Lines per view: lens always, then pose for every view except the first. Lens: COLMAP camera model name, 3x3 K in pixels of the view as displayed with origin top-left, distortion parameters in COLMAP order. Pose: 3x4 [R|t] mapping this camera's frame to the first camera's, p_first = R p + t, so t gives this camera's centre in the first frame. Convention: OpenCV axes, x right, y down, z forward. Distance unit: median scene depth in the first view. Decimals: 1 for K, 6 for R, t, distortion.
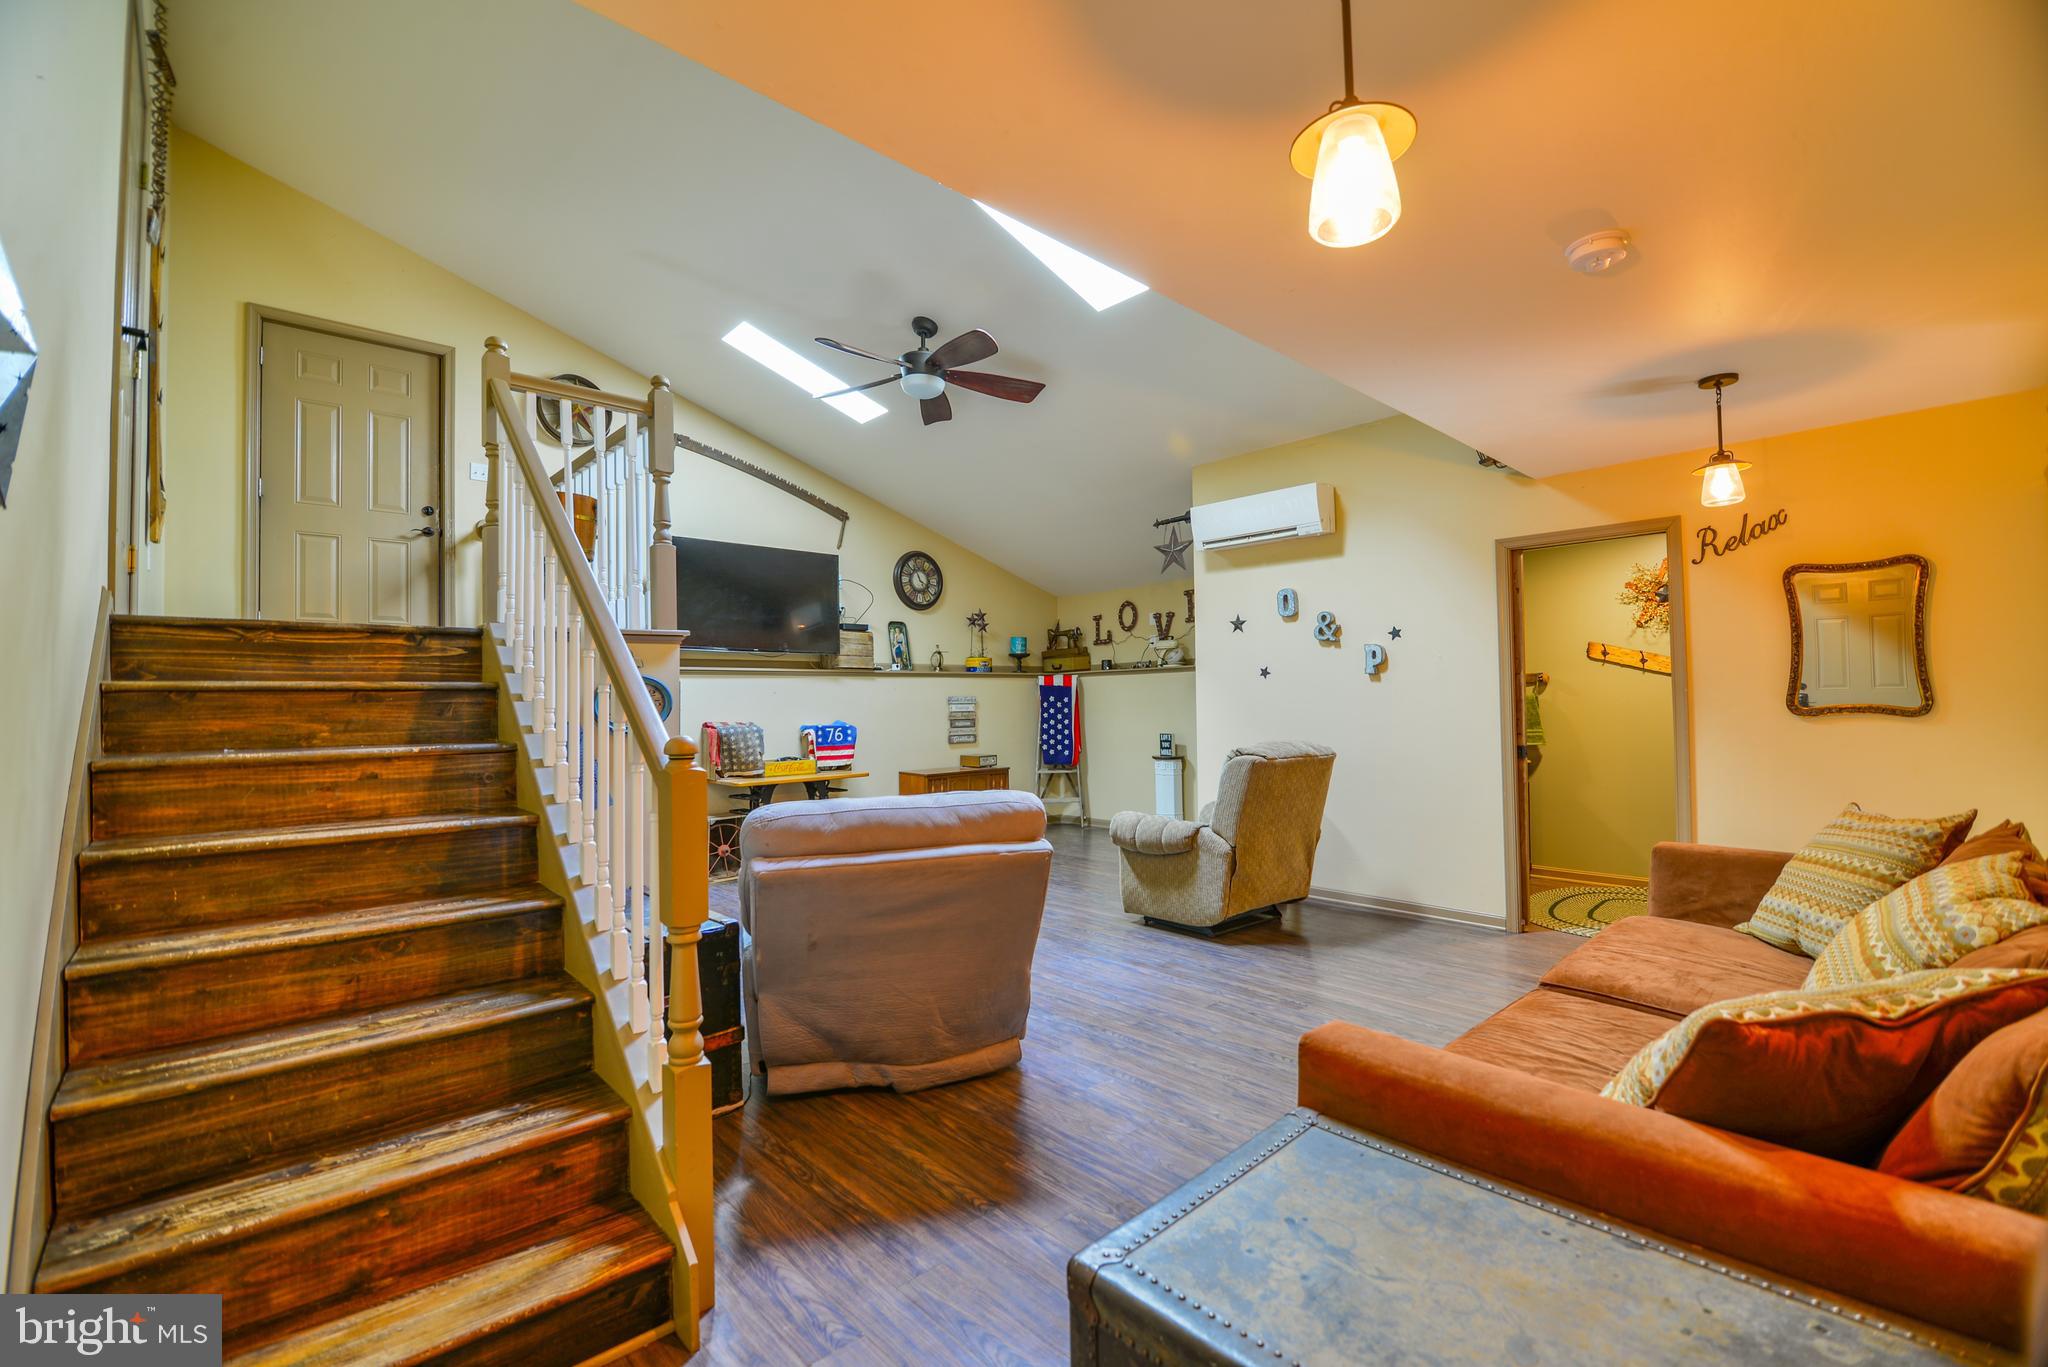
lens RADIAL K [[867.0, 0, 1024.0], [0, 867.0, 683.5], [0, 0, 1]] dist [-0.012002, -0.000127]
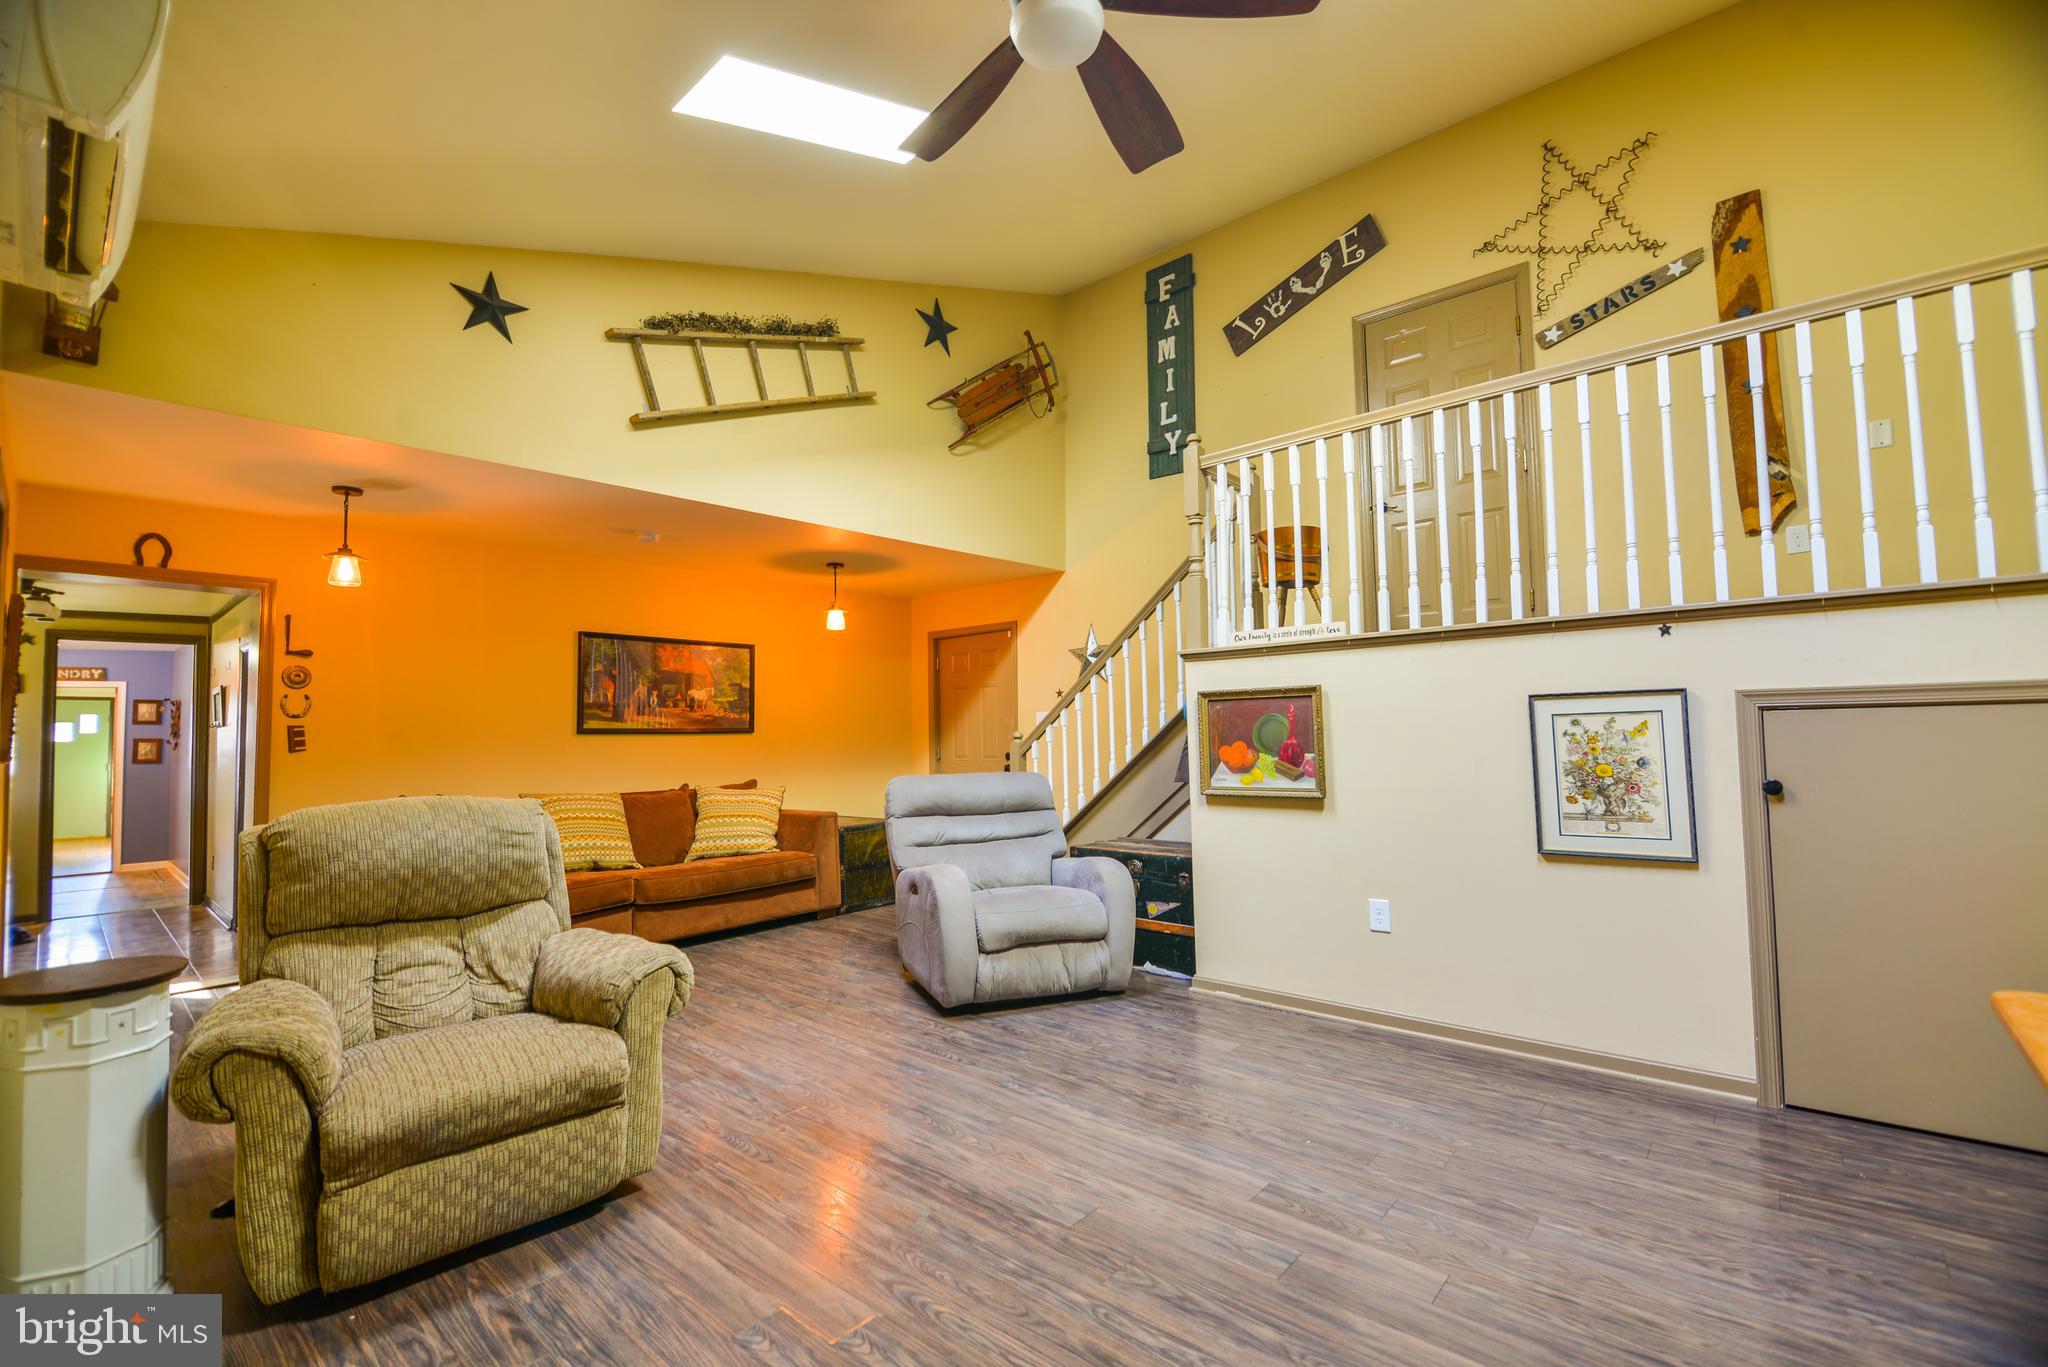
lens RADIAL K [[867.0, 0, 1024.0], [0, 867.0, 683.5], [0, 0, 1]] dist [-0.012002, -0.000127]
pose [[-0.994563, 0.028224, -0.100241, -0.061833], [0.035822, 0.996553, -0.074822, 0.063090], [0.097783, -0.078006, -0.992146, 2.113099]]
